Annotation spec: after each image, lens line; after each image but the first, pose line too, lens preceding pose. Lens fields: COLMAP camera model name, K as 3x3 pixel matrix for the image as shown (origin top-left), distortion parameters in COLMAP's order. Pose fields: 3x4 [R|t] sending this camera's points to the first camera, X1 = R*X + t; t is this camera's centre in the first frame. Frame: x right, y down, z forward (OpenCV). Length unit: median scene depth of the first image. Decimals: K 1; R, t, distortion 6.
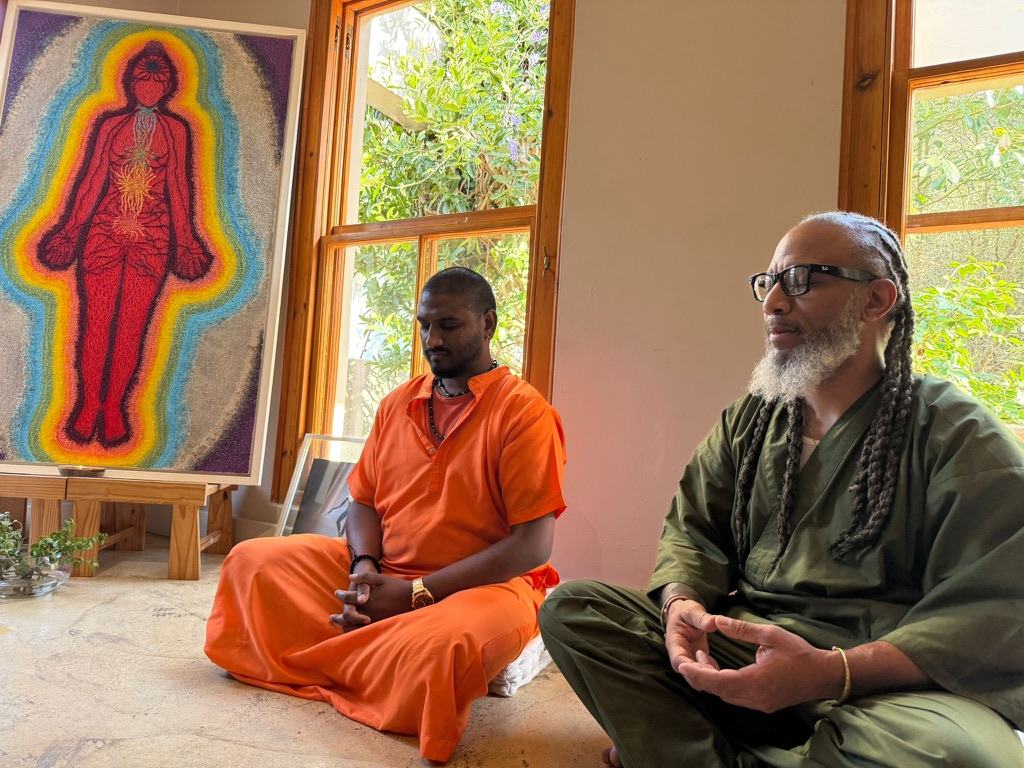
lens RADIAL K [[821.2, 0, 512.0], [0, 821.2, 384.0], [0, 0, 1]] dist [0.140410, -0.003909]
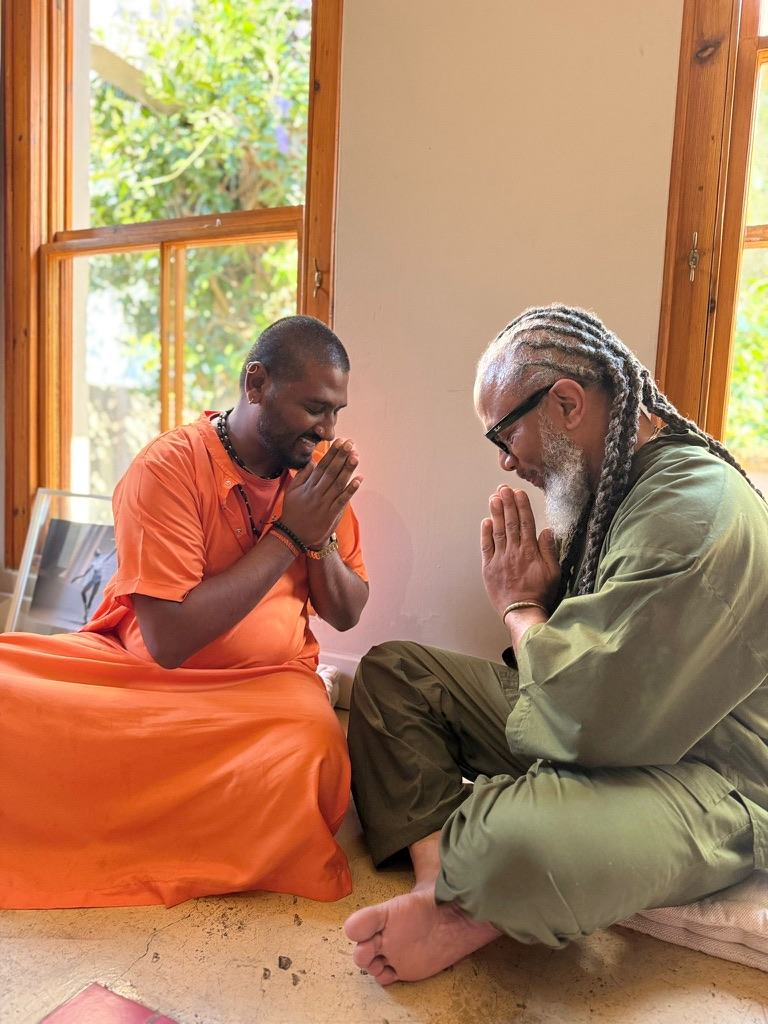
lens RADIAL K [[781.6, 0, 384.0], [0, 781.6, 512.0], [0, 0, 1]] dist [0.027337, -0.007118]
pose [[0.994537, -0.031525, 0.099511, 0.014615], [0.015668, 0.987588, 0.156281, -0.026466], [-0.103203, -0.153868, 0.982687, 0.129546]]
